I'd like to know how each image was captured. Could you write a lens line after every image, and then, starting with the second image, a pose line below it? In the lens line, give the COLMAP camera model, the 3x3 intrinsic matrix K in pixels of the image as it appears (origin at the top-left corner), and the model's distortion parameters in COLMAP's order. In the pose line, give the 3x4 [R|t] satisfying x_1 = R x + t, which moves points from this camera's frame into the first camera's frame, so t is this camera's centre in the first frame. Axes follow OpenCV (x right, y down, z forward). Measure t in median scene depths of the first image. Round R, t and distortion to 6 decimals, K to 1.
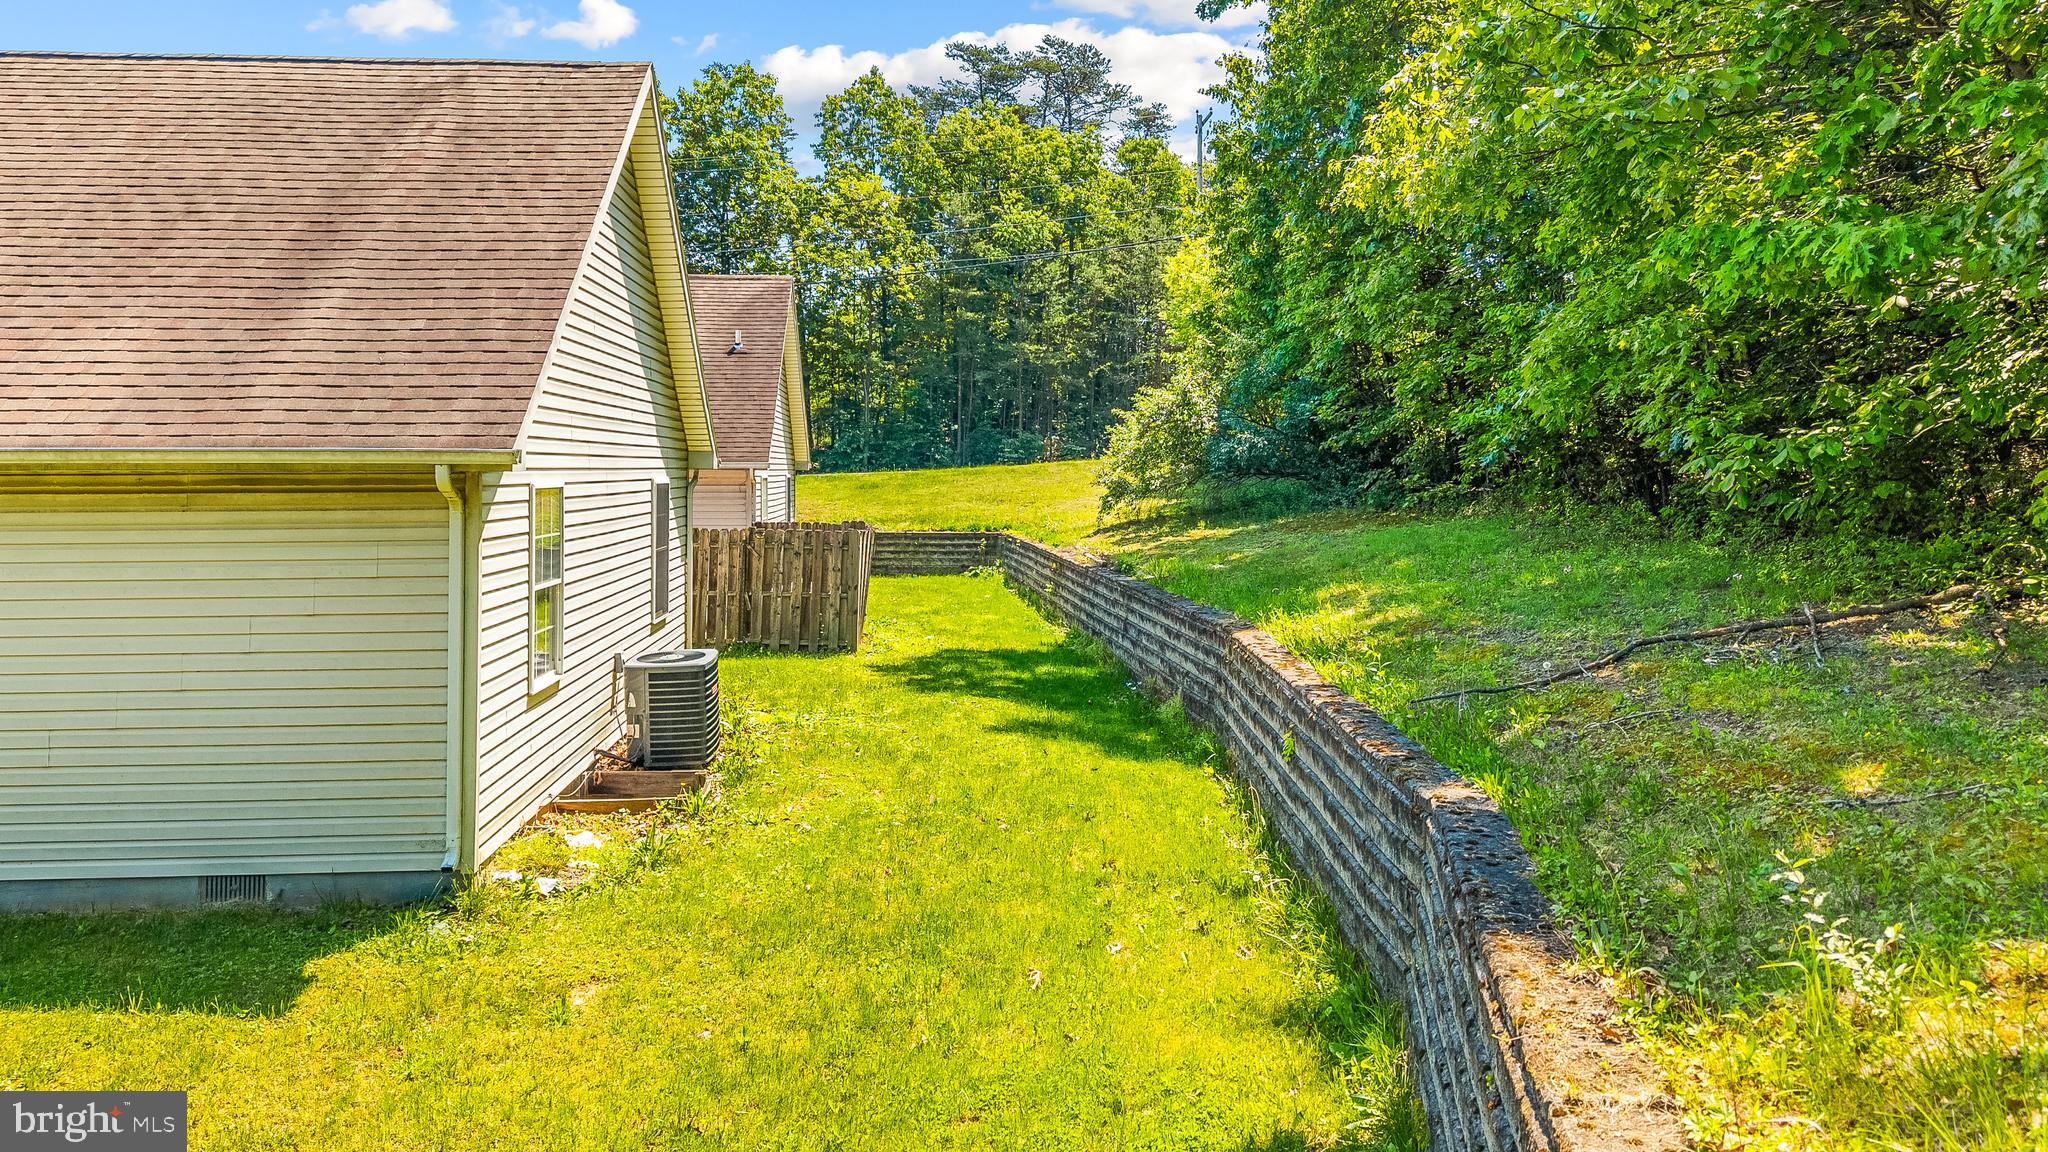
lens RADIAL K [[1352.6, 0, 1024.0], [0, 1352.6, 576.0], [0, 0, 1]] dist [0.014656, -0.001914]
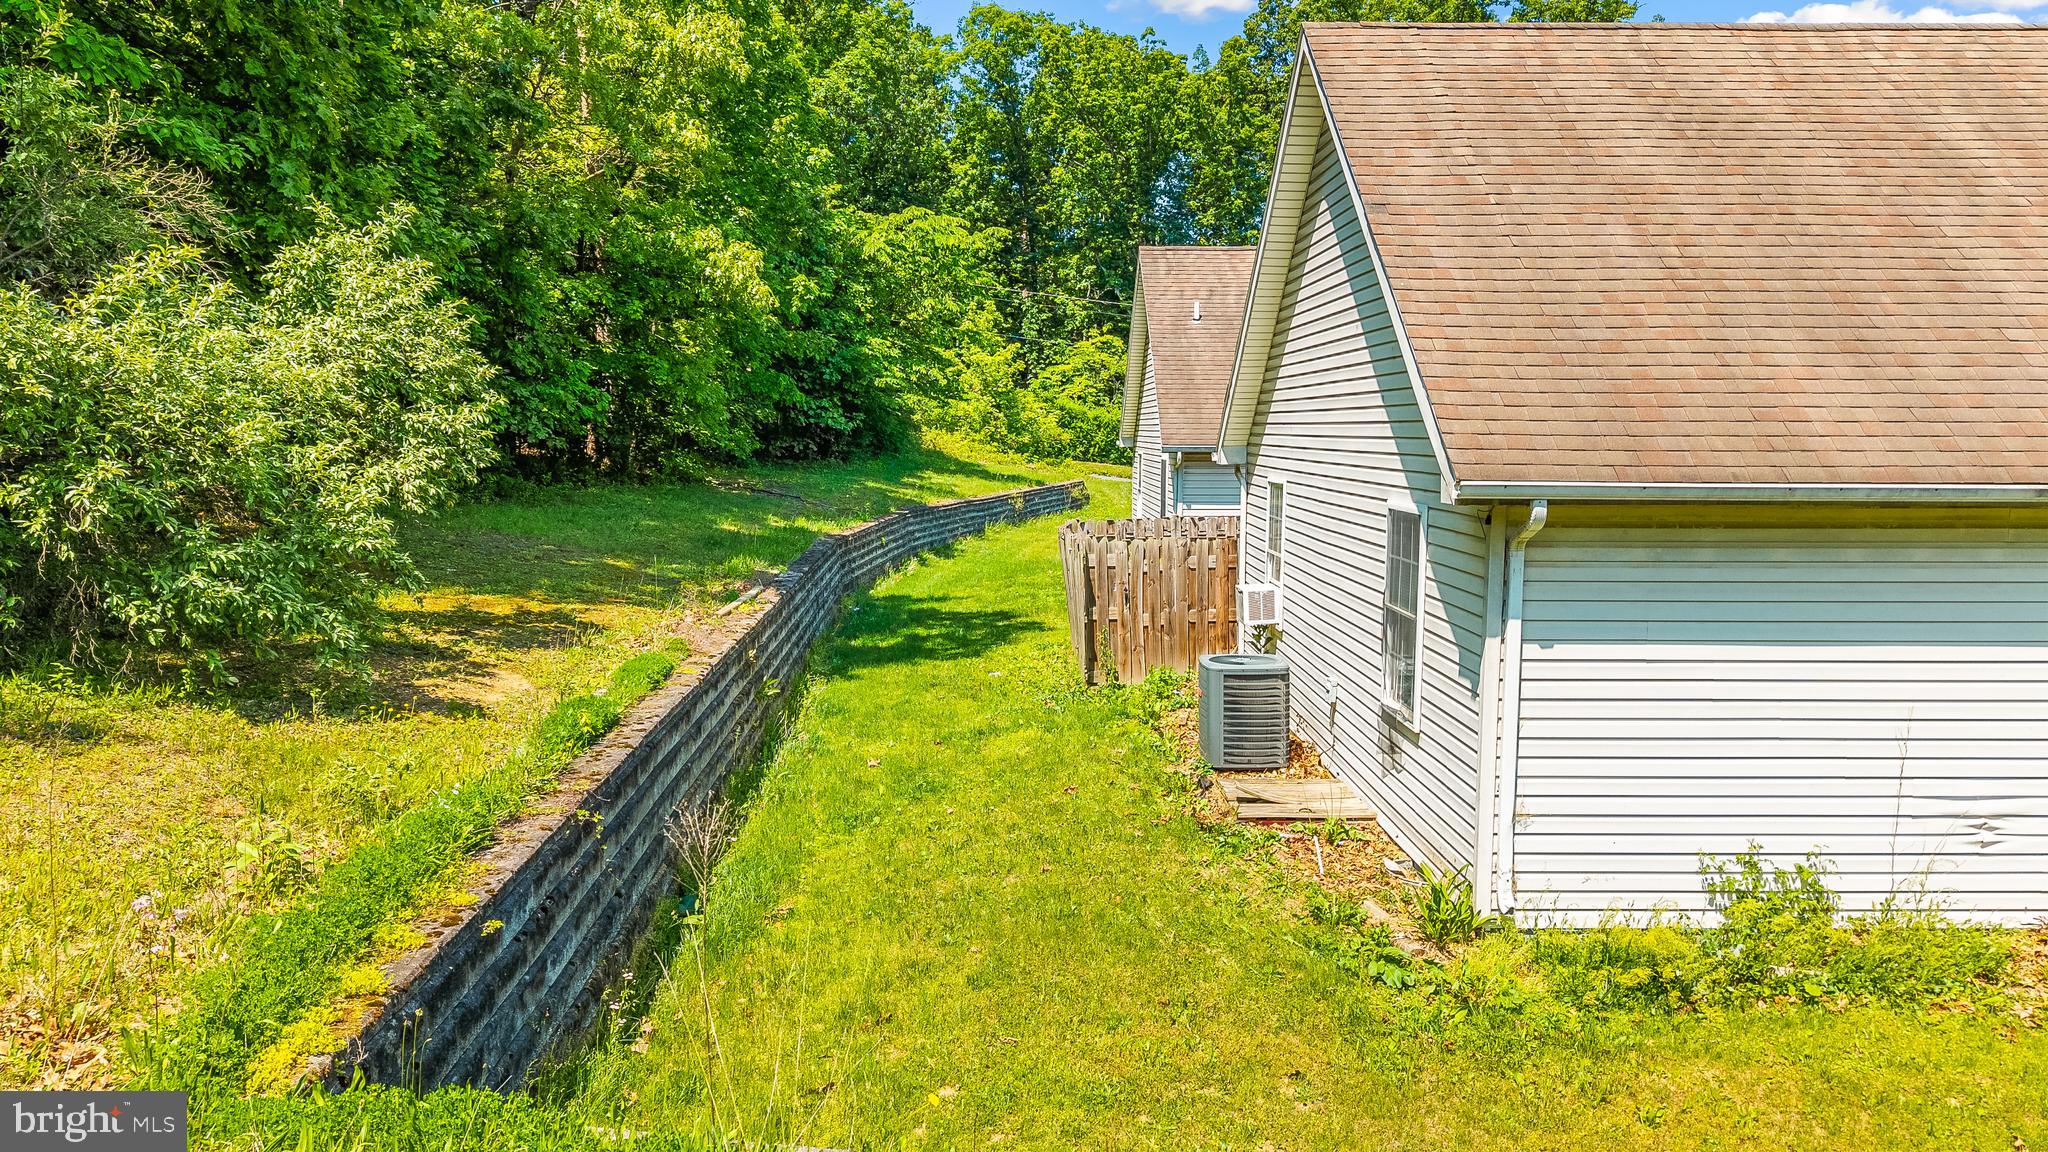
lens RADIAL K [[1352.6, 0, 1024.0], [0, 1352.6, 576.0], [0, 0, 1]] dist [0.014656, -0.001914]
pose [[-0.998903, -0.007510, 0.046215, -0.122757], [0.001560, 0.981167, 0.193157, -0.180883], [-0.046796, 0.193017, -0.980079, 1.823715]]
